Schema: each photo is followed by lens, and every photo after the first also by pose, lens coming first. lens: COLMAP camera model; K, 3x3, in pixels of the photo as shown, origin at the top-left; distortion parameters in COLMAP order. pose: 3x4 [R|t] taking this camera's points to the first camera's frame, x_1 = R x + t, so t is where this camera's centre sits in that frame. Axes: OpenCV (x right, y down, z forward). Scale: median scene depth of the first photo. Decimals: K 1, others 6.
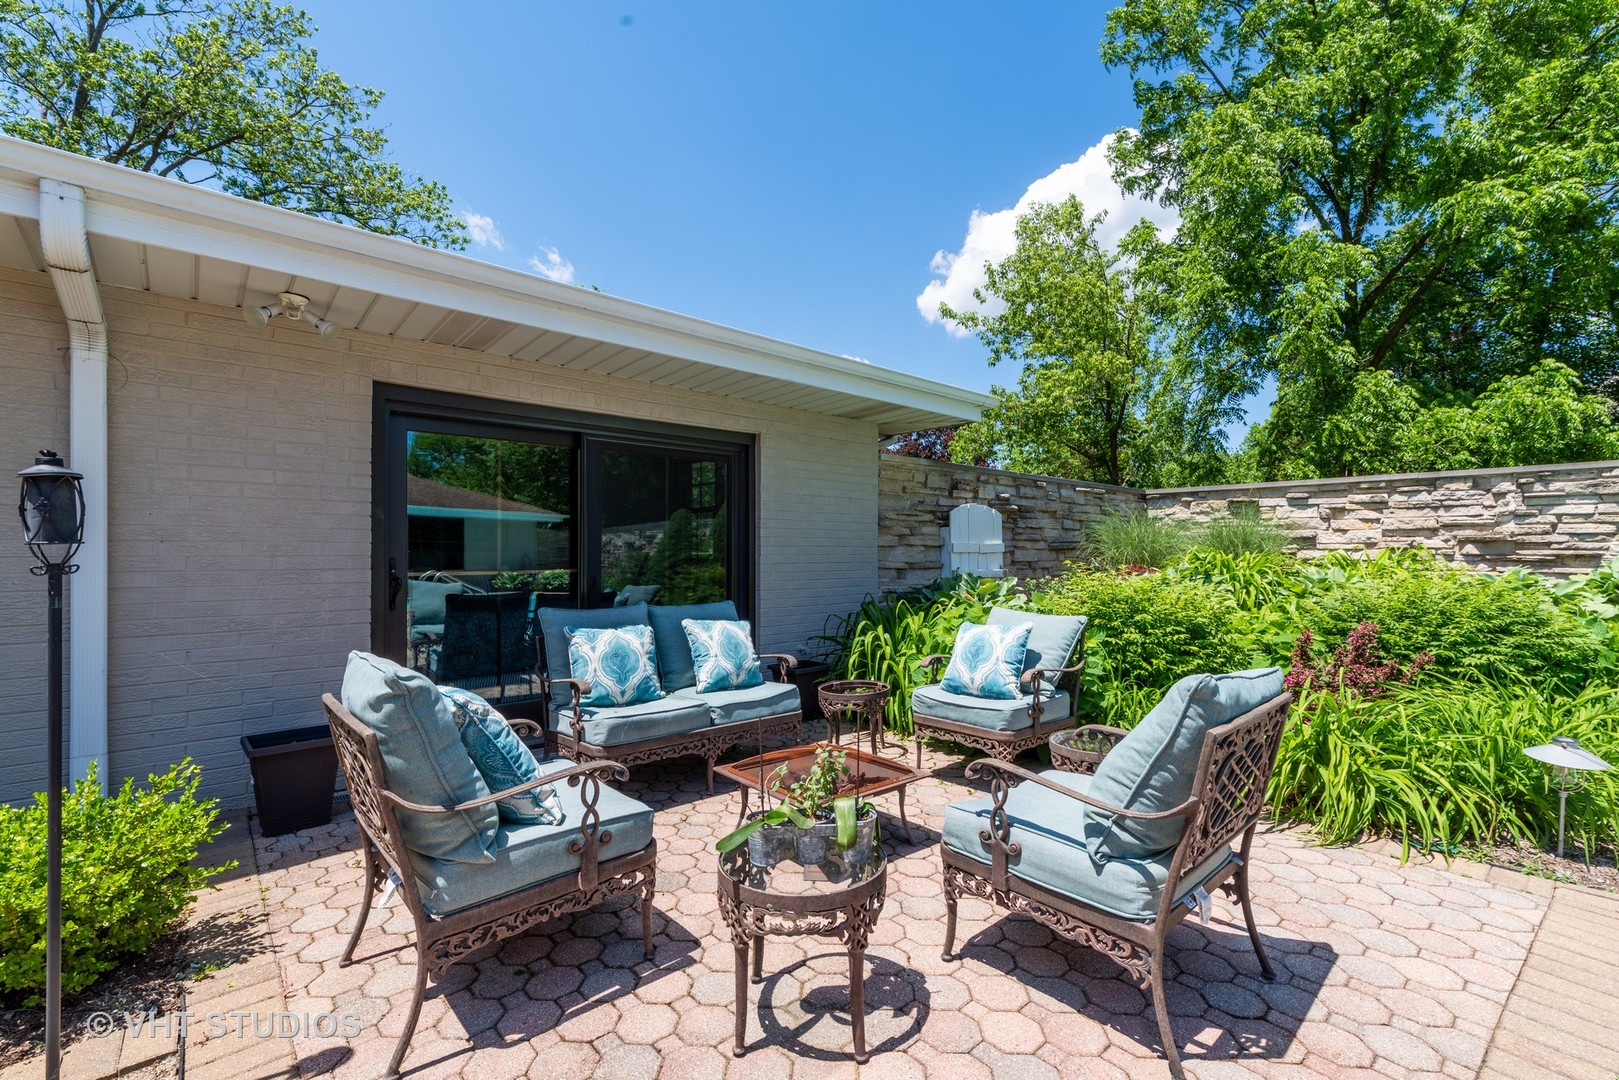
lens RADIAL K [[707.1, 0, 805.8], [0, 707.1, 541.9], [0, 0, 1]] dist [0.002771, 0.000768]
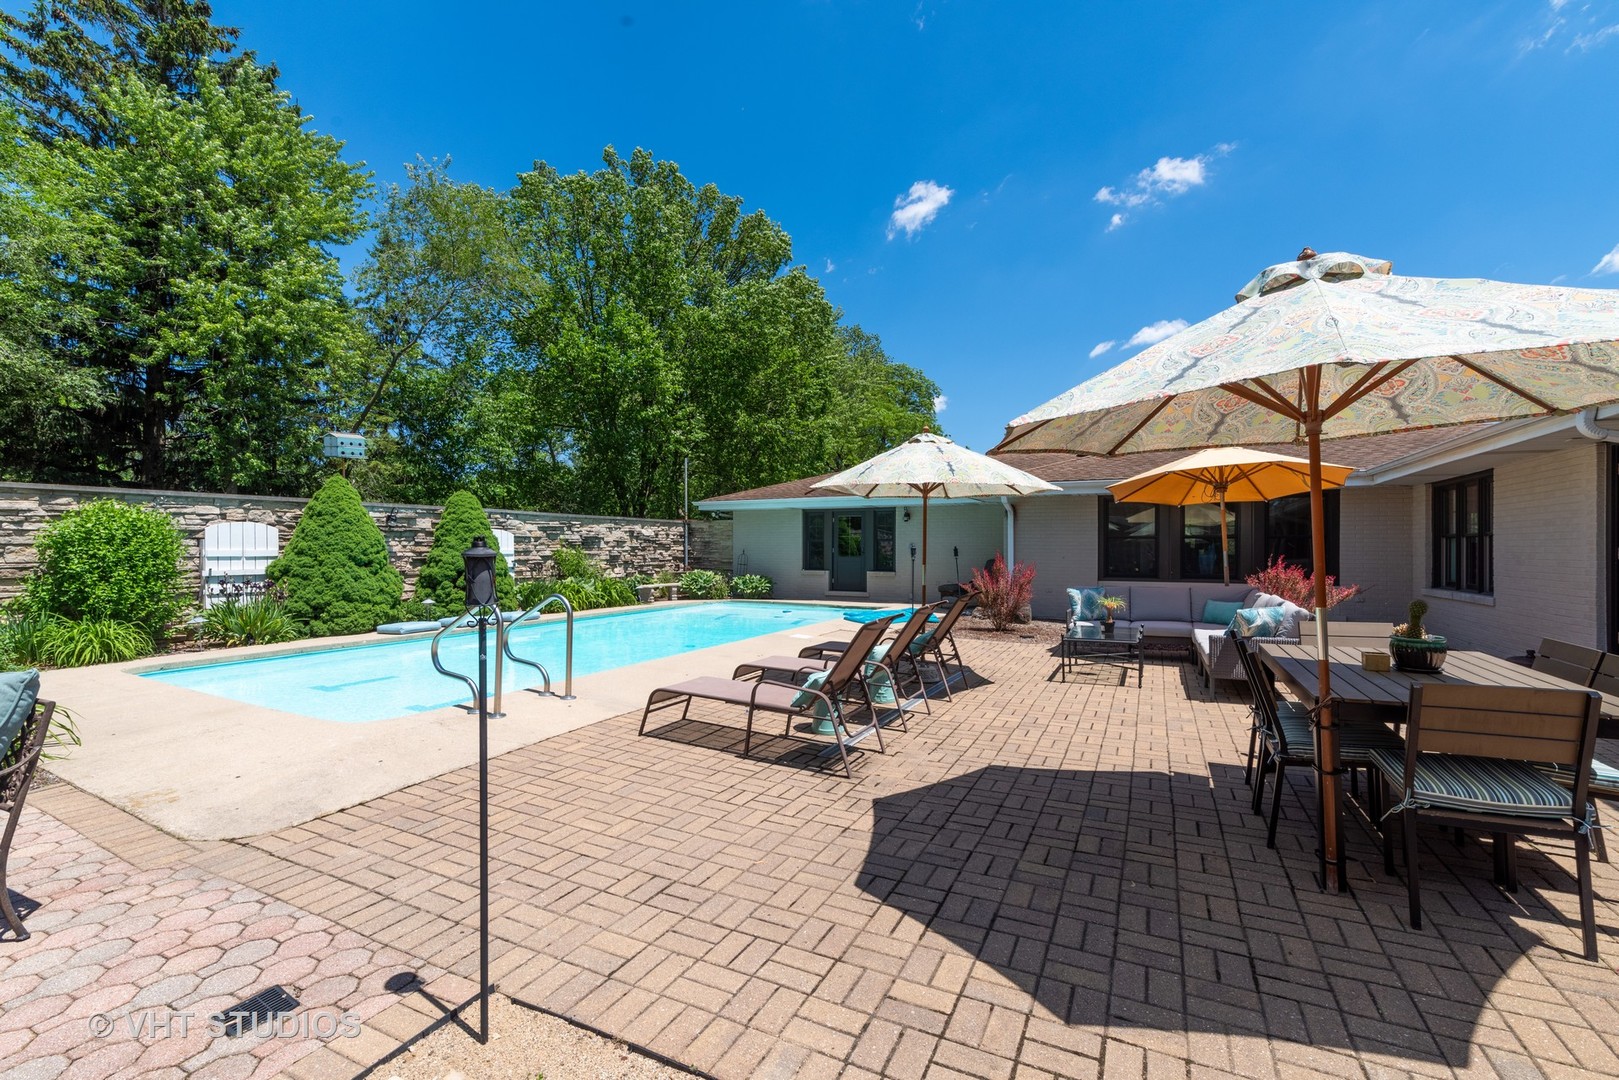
lens RADIAL K [[707.1, 0, 806.8], [0, 707.1, 539.4], [0, 0, 1]] dist [0.002771, 0.000768]
pose [[-0.365706, 0.001270, 0.930729, -1.743933], [-0.002742, 0.999993, -0.002441, -0.114322], [-0.930726, -0.003445, -0.365700, -0.015580]]
